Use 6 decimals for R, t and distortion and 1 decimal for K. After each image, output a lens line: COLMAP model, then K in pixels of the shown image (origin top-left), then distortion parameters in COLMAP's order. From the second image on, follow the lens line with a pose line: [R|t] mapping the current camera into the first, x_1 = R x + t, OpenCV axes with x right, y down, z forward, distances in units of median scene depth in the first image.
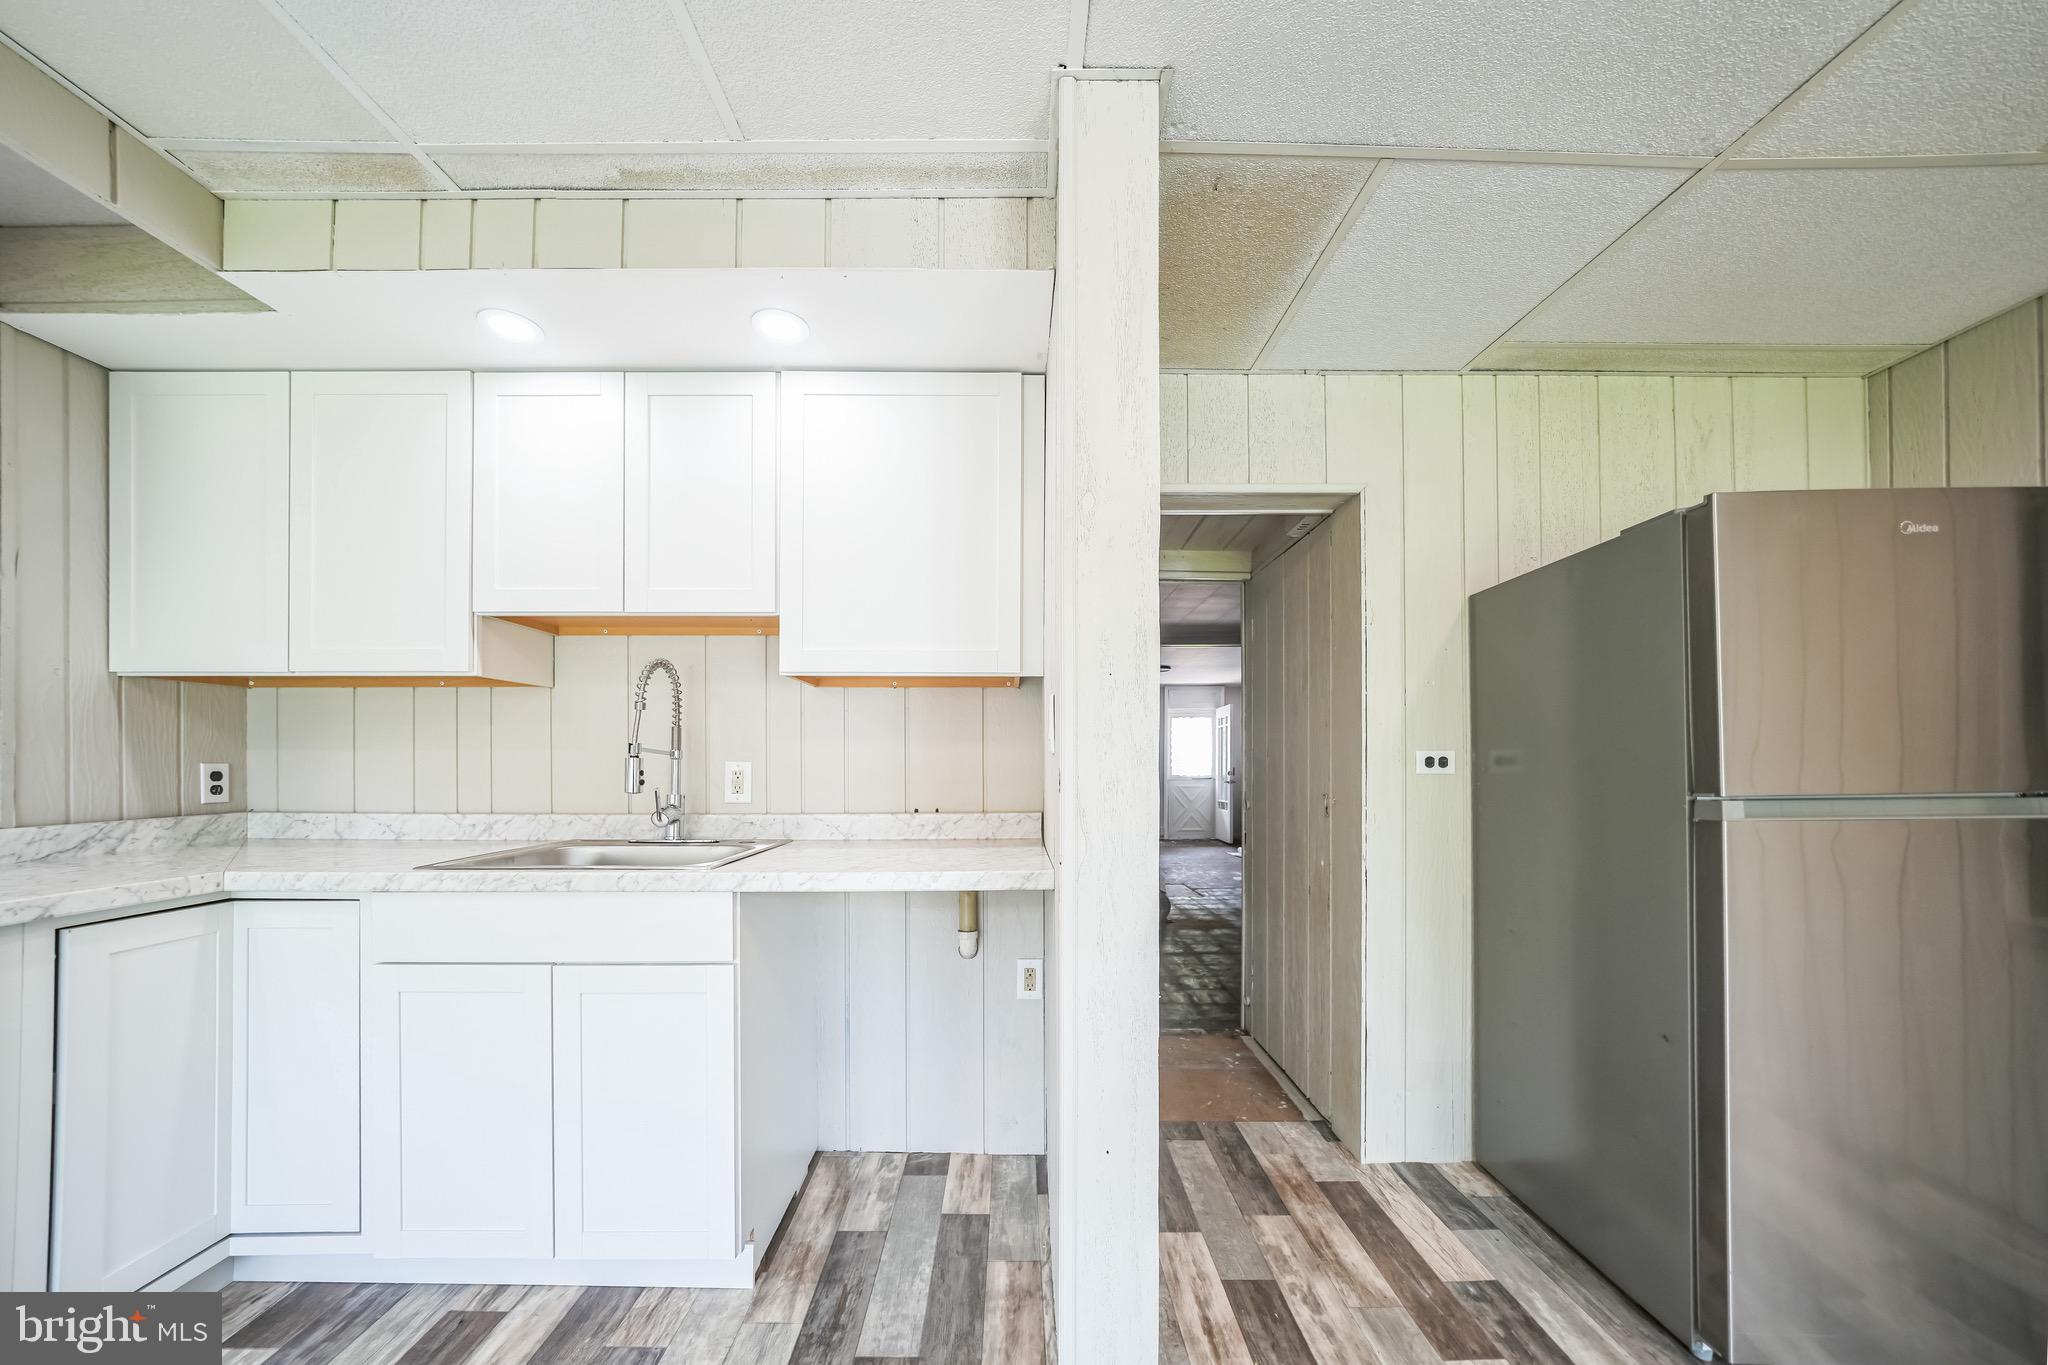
lens RADIAL K [[743.9, 0, 1021.6], [0, 743.9, 757.9], [0, 0, 1]] dist [-0.006272, 0.001009]
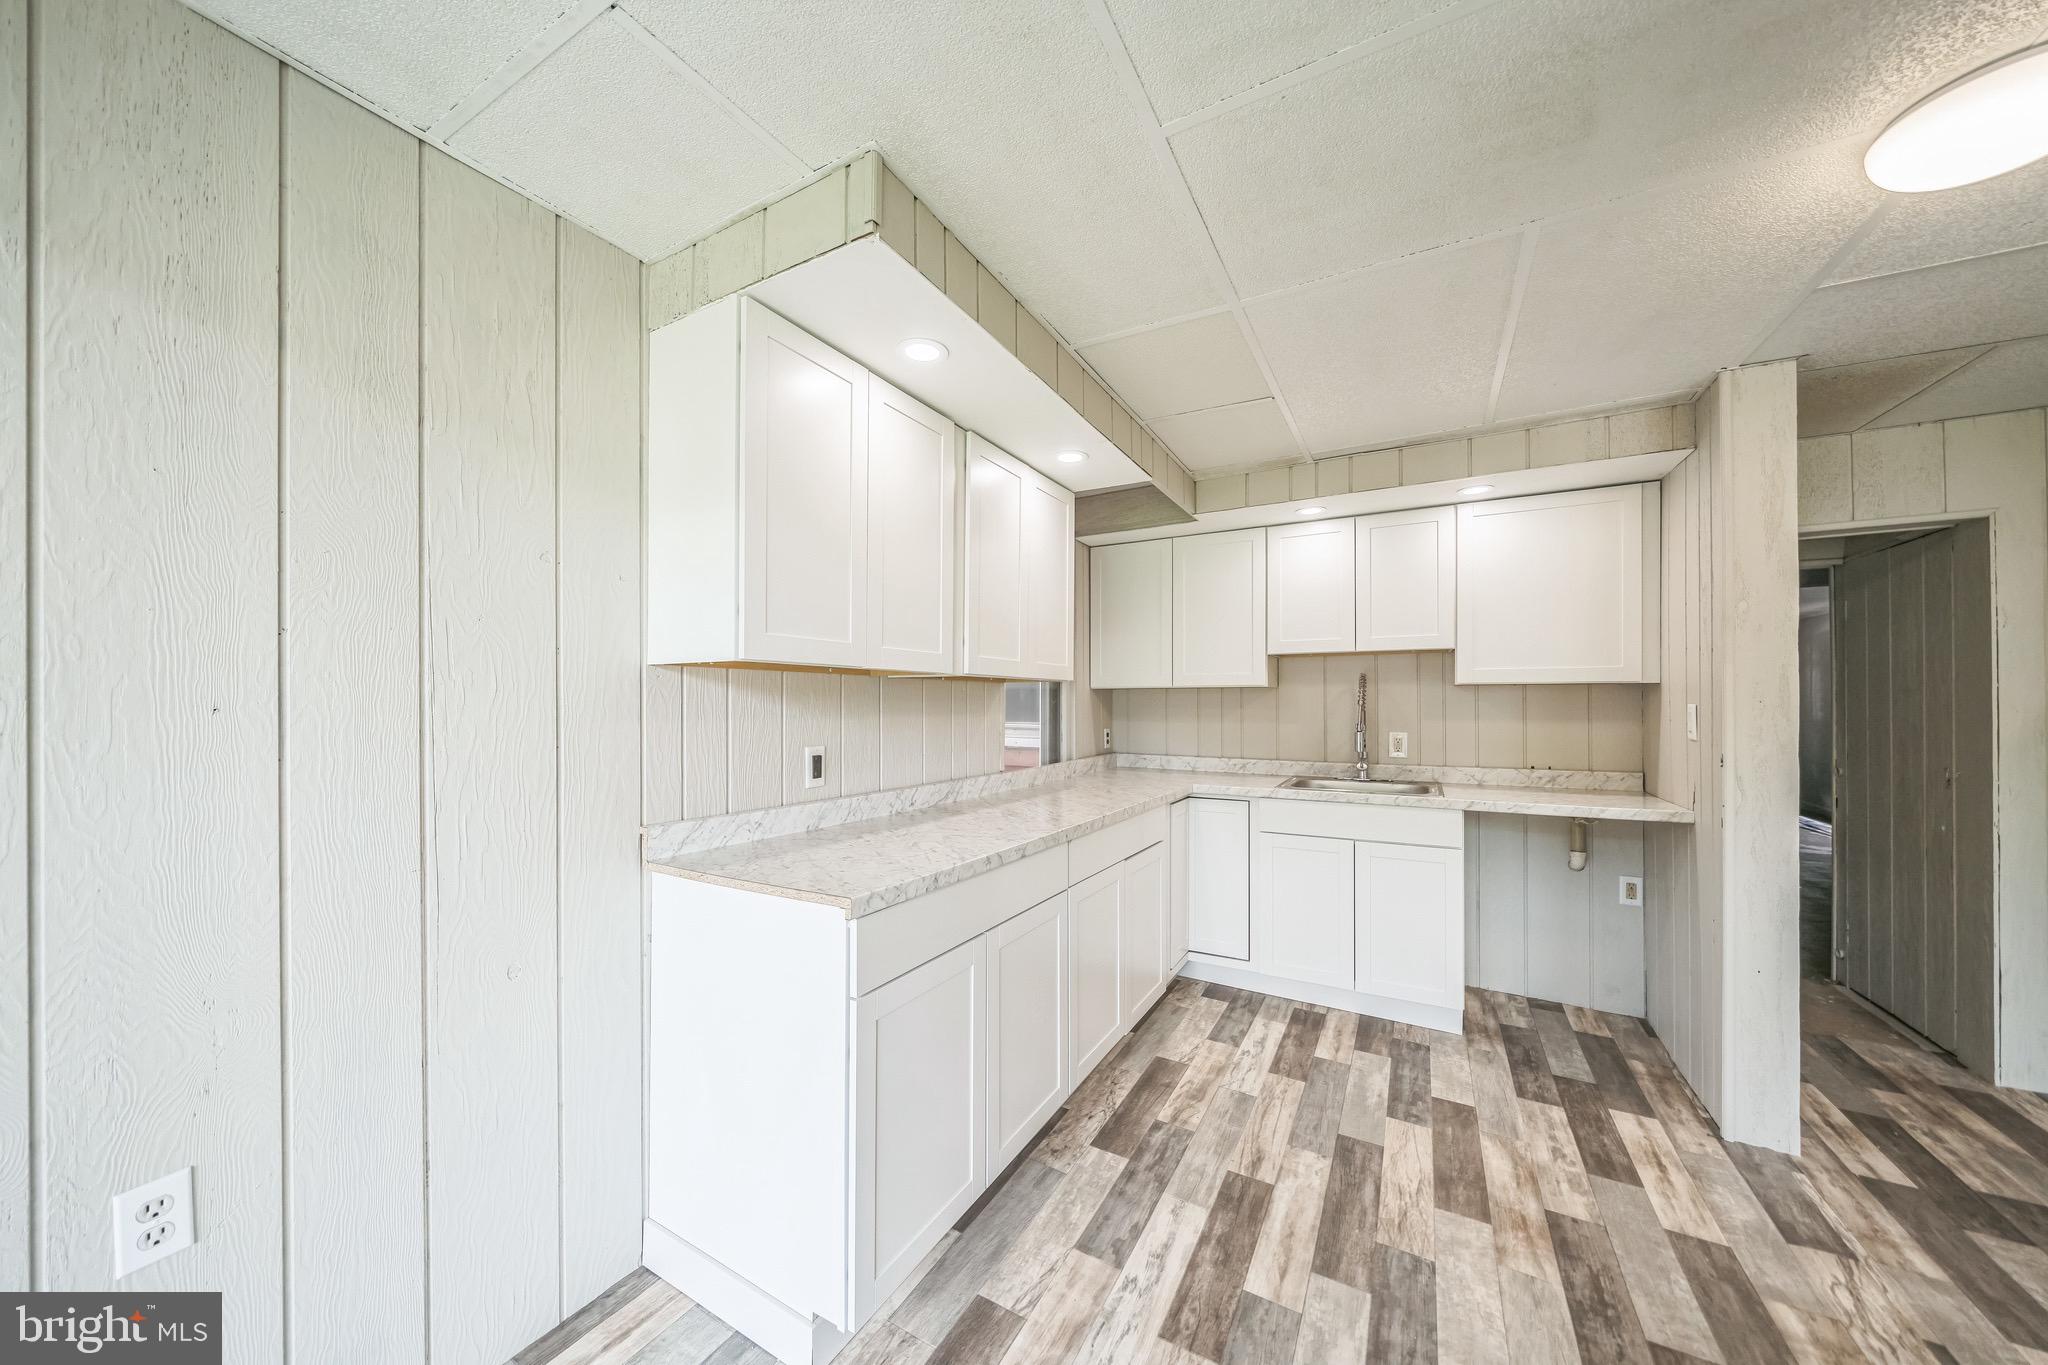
lens RADIAL K [[743.9, 0, 987.4], [0, 743.9, 693.0], [0, 0, 1]] dist [-0.006272, 0.001009]
pose [[0.862131, -0.003900, -0.506670, -0.339612], [0.001185, 0.999983, -0.005682, -0.072891], [0.506684, 0.004298, 0.862121, -0.857012]]
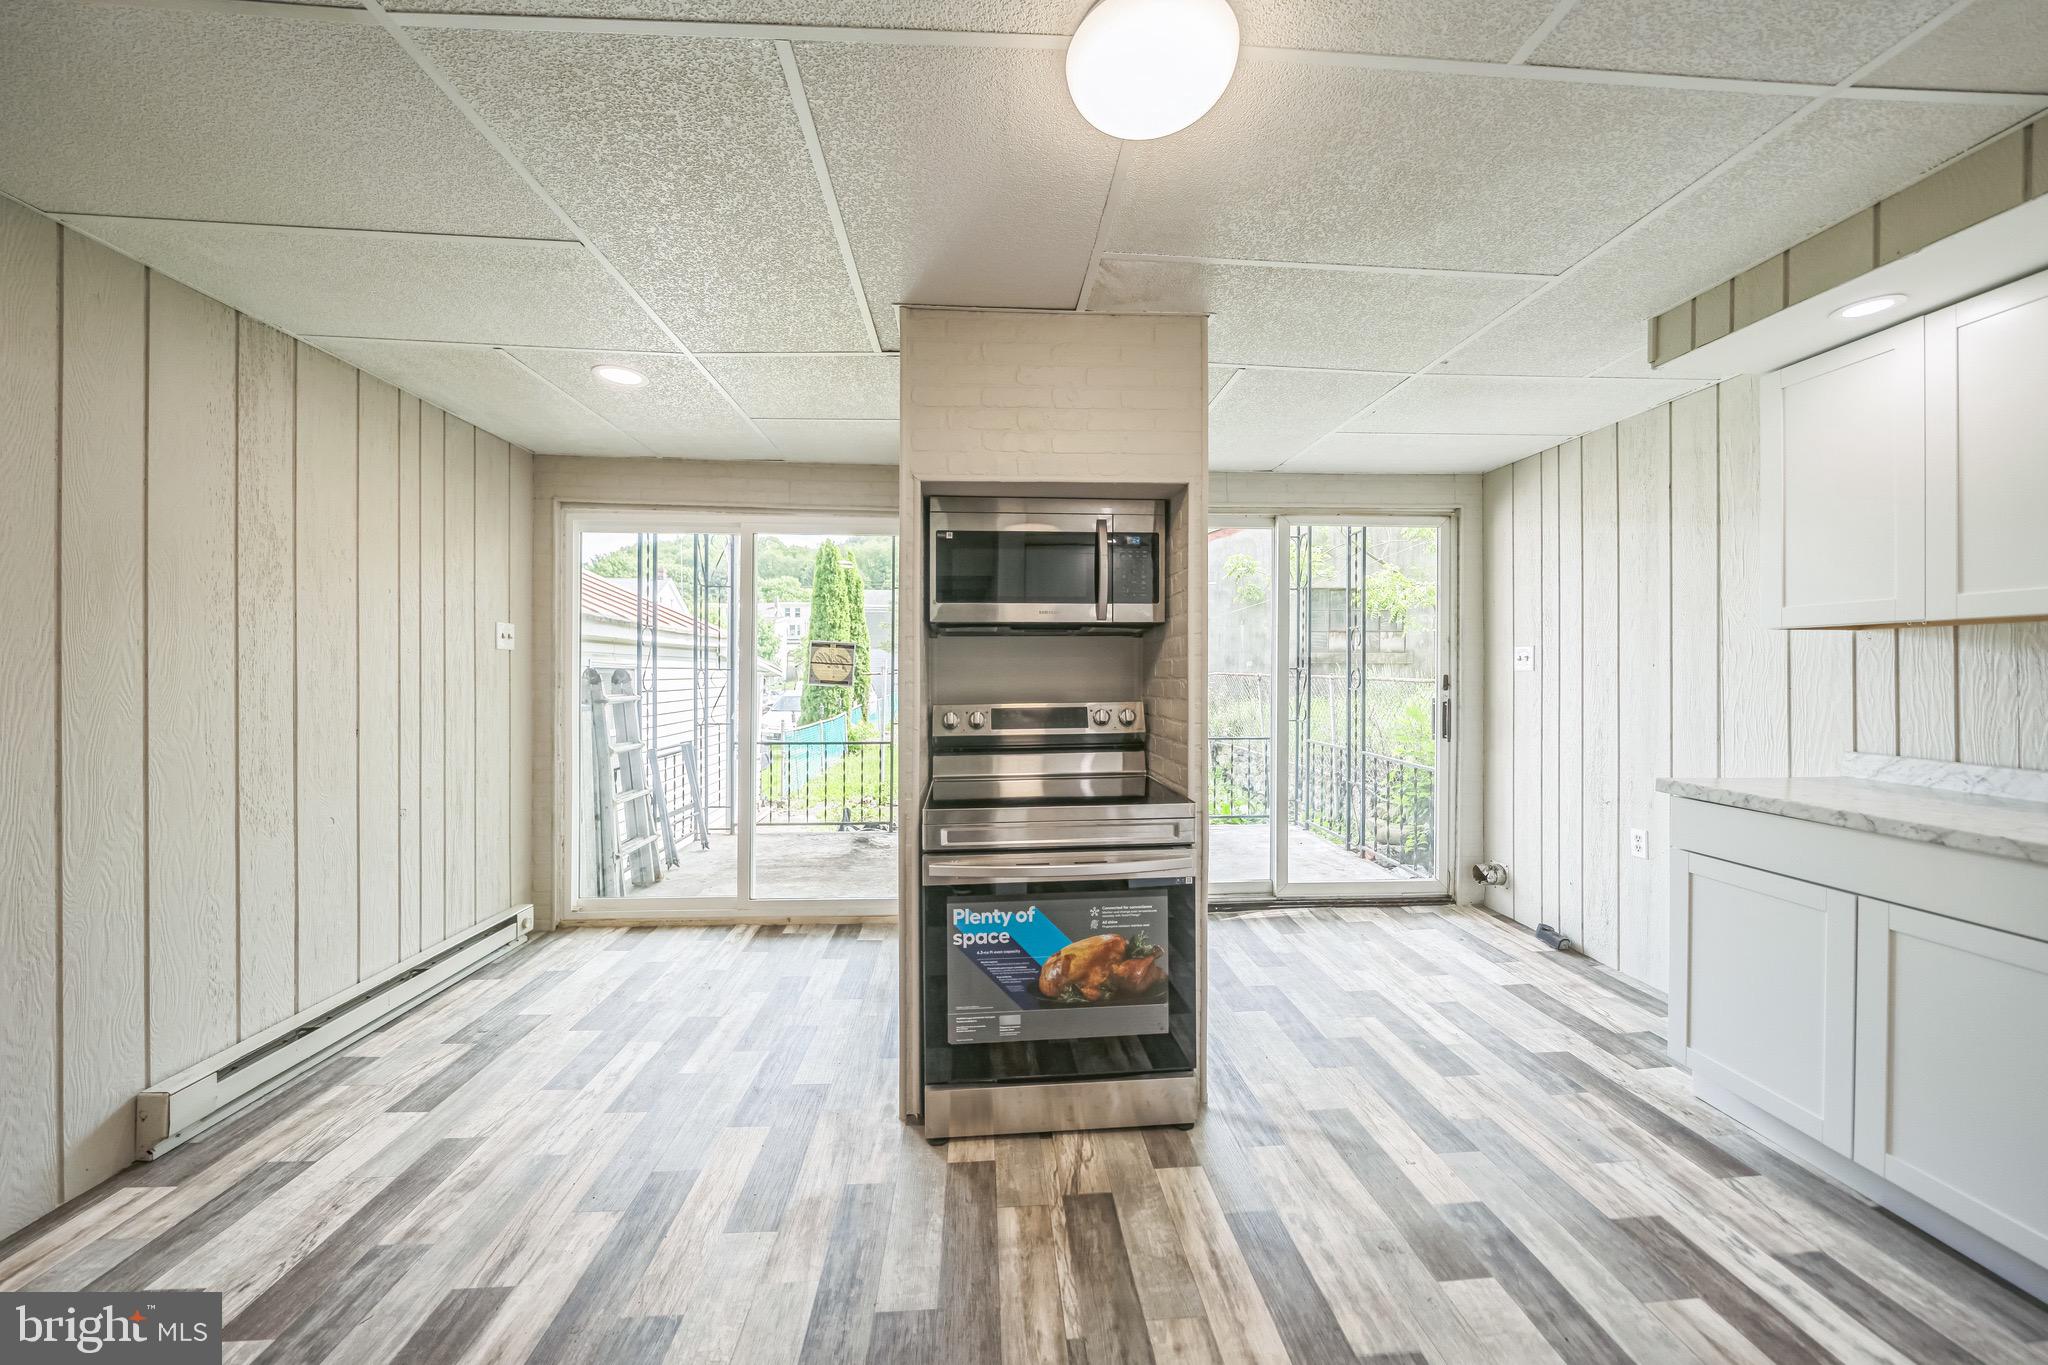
lens RADIAL K [[743.9, 0, 1027.5], [0, 743.9, 673.9], [0, 0, 1]] dist [-0.006272, 0.001009]
pose [[-0.997852, -0.000610, -0.065506, 0.693383], [-0.000575, 1.000000, -0.000552, -0.016157], [0.065506, -0.000514, -0.997852, 2.063390]]
